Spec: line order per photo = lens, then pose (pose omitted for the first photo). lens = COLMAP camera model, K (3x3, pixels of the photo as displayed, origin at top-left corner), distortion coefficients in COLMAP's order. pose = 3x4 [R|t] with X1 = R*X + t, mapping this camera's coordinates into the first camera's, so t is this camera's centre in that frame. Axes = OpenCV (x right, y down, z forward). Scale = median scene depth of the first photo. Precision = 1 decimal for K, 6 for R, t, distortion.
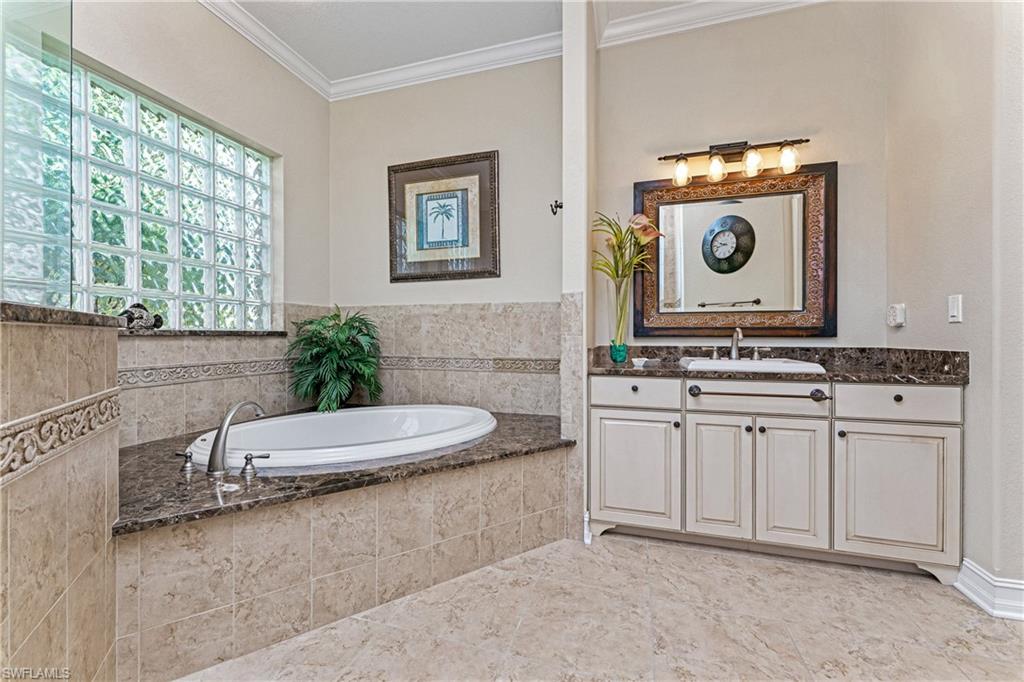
lens RADIAL K [[409.8, 0, 512.0], [0, 409.8, 341.0], [0, 0, 1]] dist [0.001013, 0.000079]
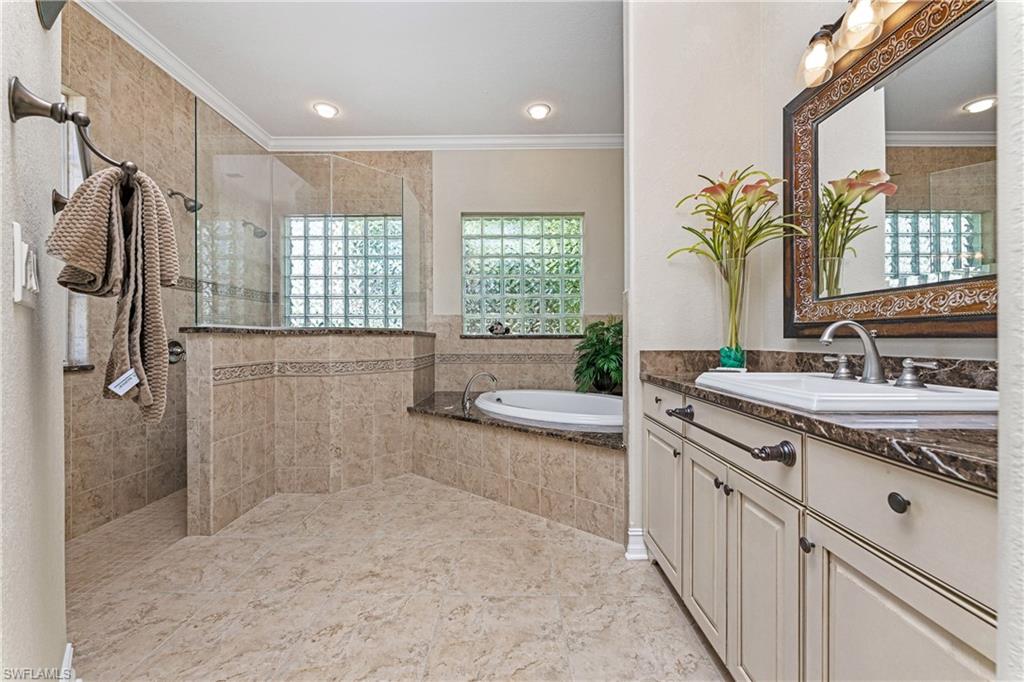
lens RADIAL K [[409.8, 0, 512.0], [0, 409.8, 341.0], [0, 0, 1]] dist [0.001013, 0.000079]
pose [[0.289348, 0.005343, -0.957209, 1.040575], [-0.010024, 0.999947, 0.002552, -0.002863], [0.957172, 0.008857, 0.289386, 0.488055]]
